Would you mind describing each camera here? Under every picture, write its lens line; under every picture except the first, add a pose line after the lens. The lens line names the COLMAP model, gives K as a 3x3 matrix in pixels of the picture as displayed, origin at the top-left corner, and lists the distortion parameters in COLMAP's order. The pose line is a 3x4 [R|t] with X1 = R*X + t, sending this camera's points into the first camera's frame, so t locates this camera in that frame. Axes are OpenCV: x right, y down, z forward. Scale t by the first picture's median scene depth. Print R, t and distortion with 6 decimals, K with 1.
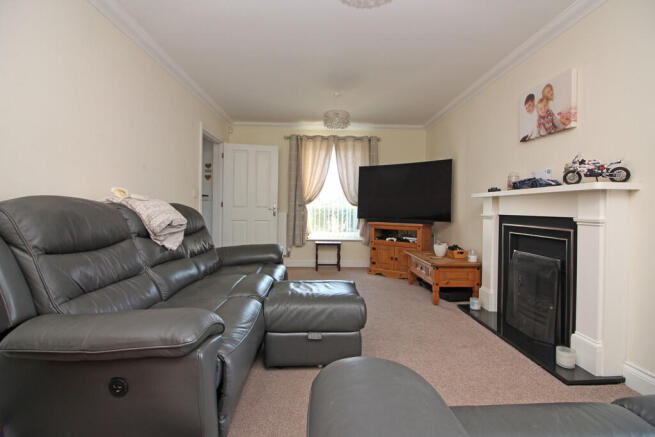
lens RADIAL K [[304.8, 0, 326.3], [0, 304.8, 208.3], [0, 0, 1]] dist [-0.000821, -0.000148]
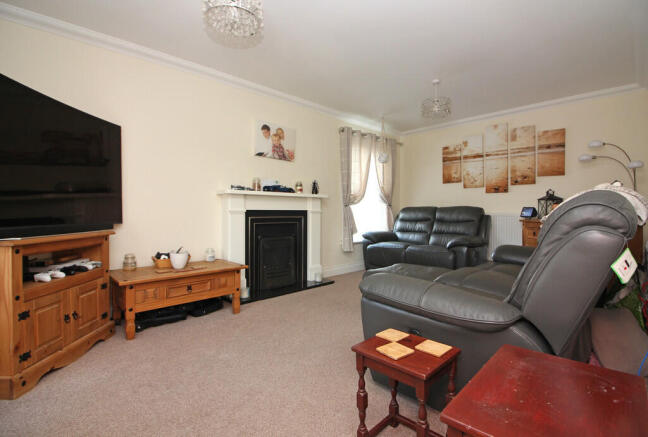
lens RADIAL K [[320.7, 0, 324.6], [0, 320.7, 211.0], [0, 0, 1]] dist [-0.000057, -0.000008]
pose [[-0.669504, -0.011802, 0.742714, -0.650457], [-0.005624, 0.999926, 0.010820, 0.010532], [-0.742787, 0.003067, -0.669521, 1.845981]]
